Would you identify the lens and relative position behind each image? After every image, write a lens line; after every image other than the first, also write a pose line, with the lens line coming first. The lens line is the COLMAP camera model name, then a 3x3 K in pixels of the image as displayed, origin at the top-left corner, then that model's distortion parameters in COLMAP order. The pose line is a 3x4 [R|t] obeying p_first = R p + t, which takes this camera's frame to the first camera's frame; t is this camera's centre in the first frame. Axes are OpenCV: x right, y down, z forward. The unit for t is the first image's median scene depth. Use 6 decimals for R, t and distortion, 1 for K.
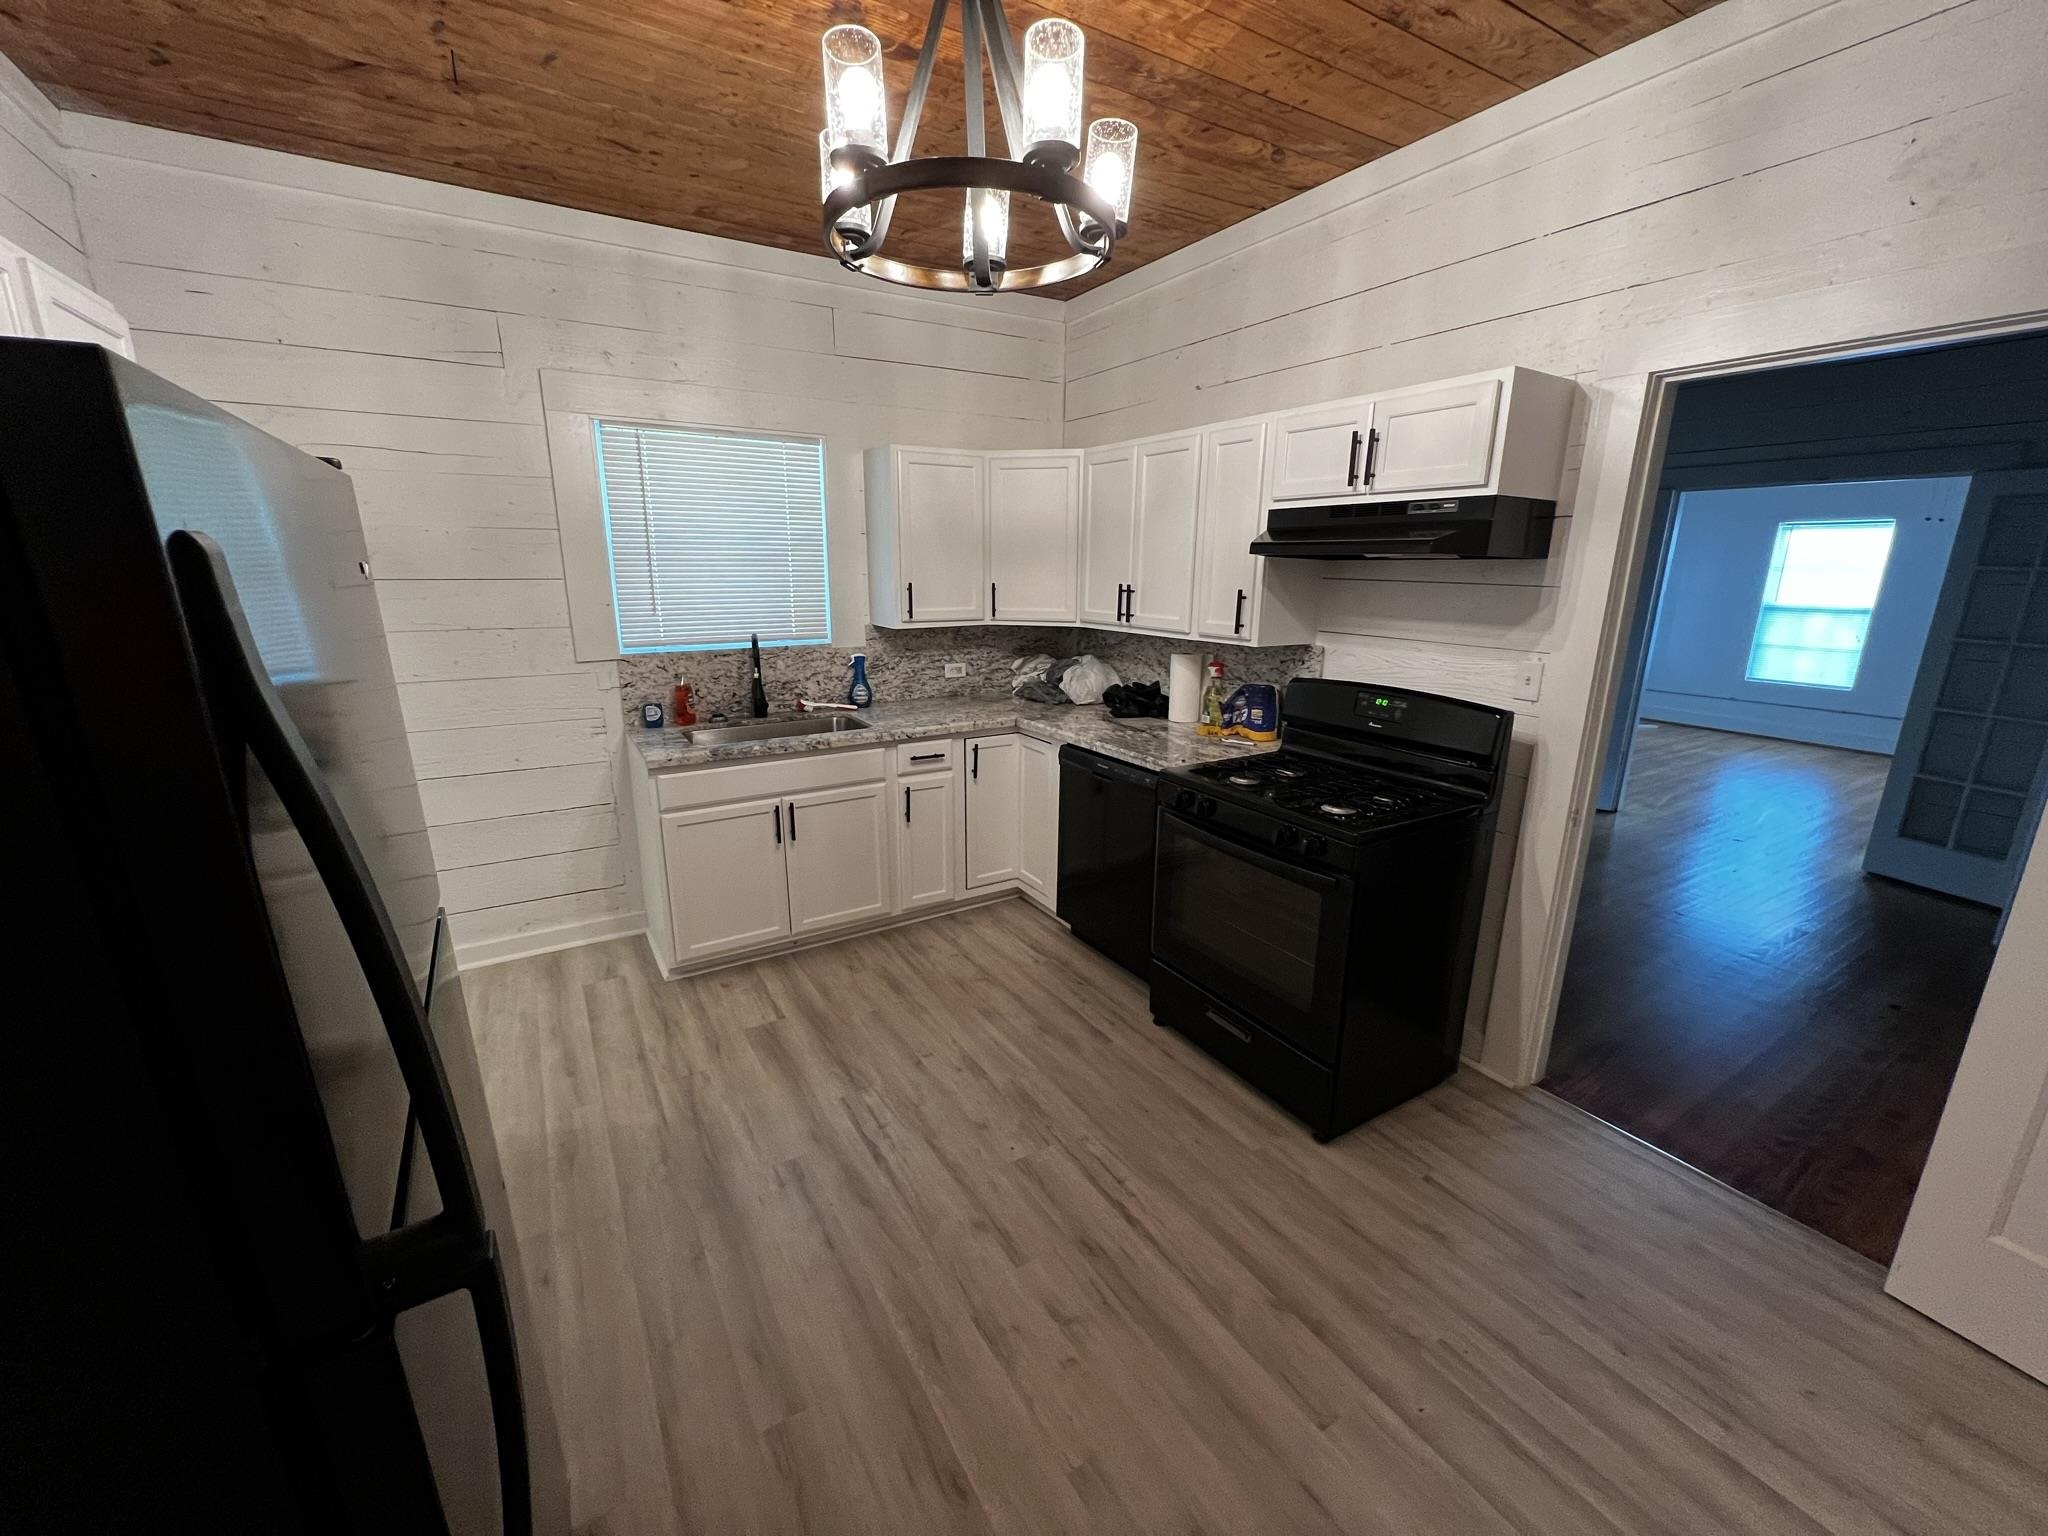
lens RADIAL K [[822.3, 0, 1024.0], [0, 822.3, 768.0], [0, 0, 1]] dist [0.014288, -0.000237]
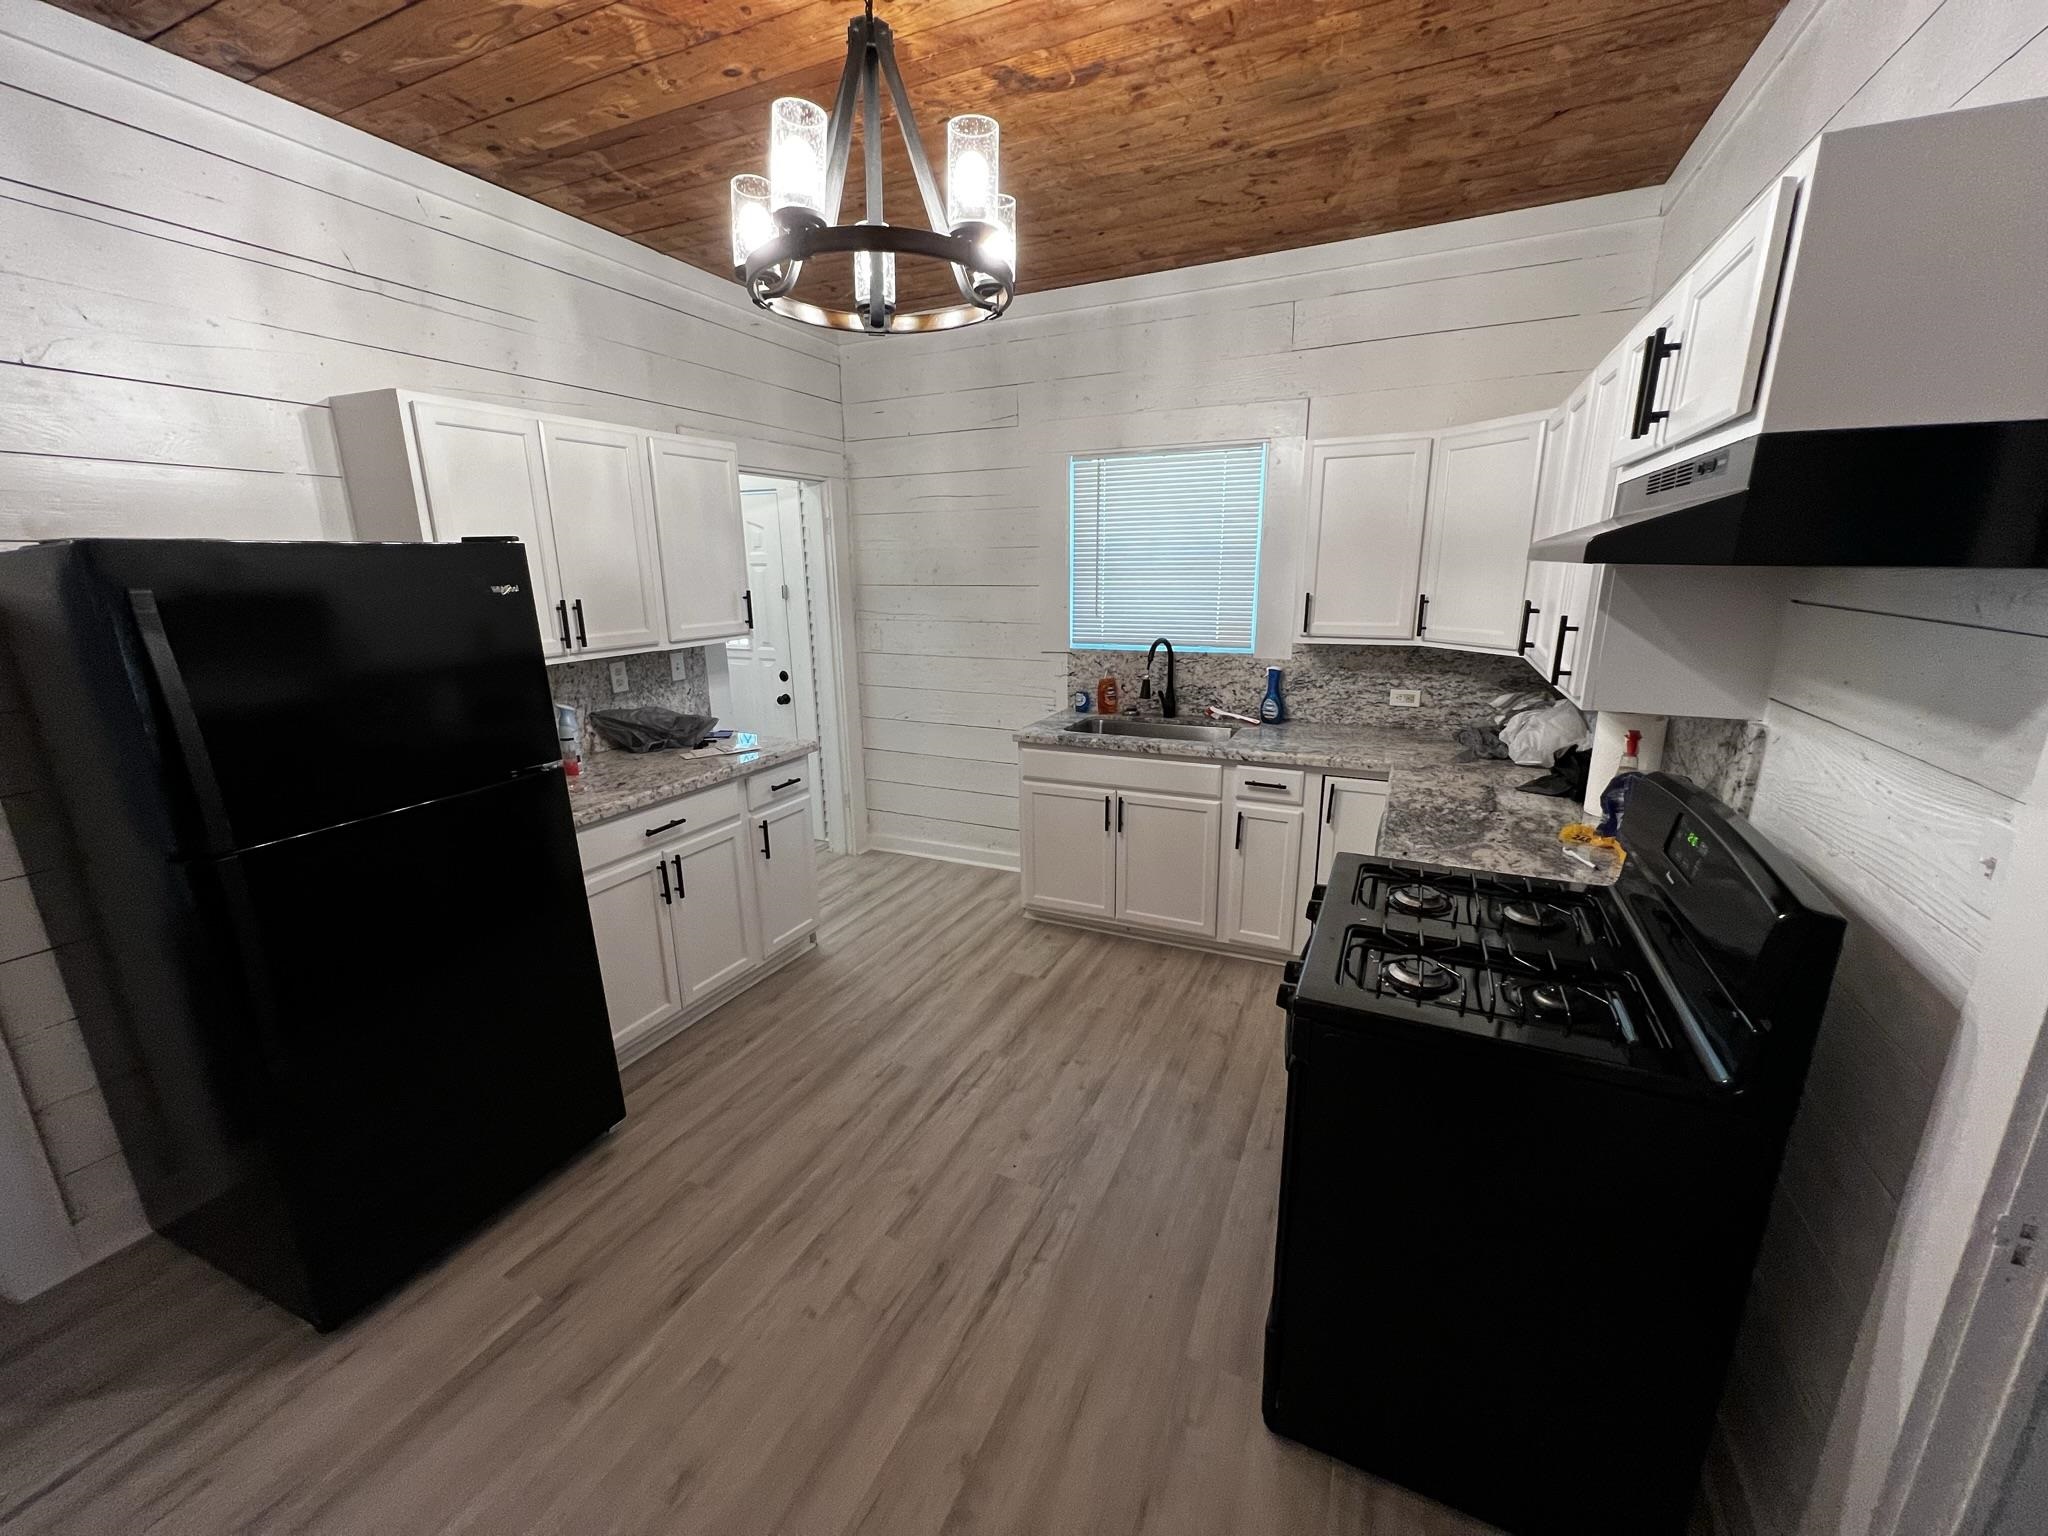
lens RADIAL K [[822.3, 0, 1024.0], [0, 822.3, 768.0], [0, 0, 1]] dist [0.014288, -0.000237]
pose [[0.552934, 0.191998, -0.810803, 0.486589], [-0.190914, 0.976395, 0.101015, -0.075376], [0.811059, 0.098939, 0.576537, 0.268819]]
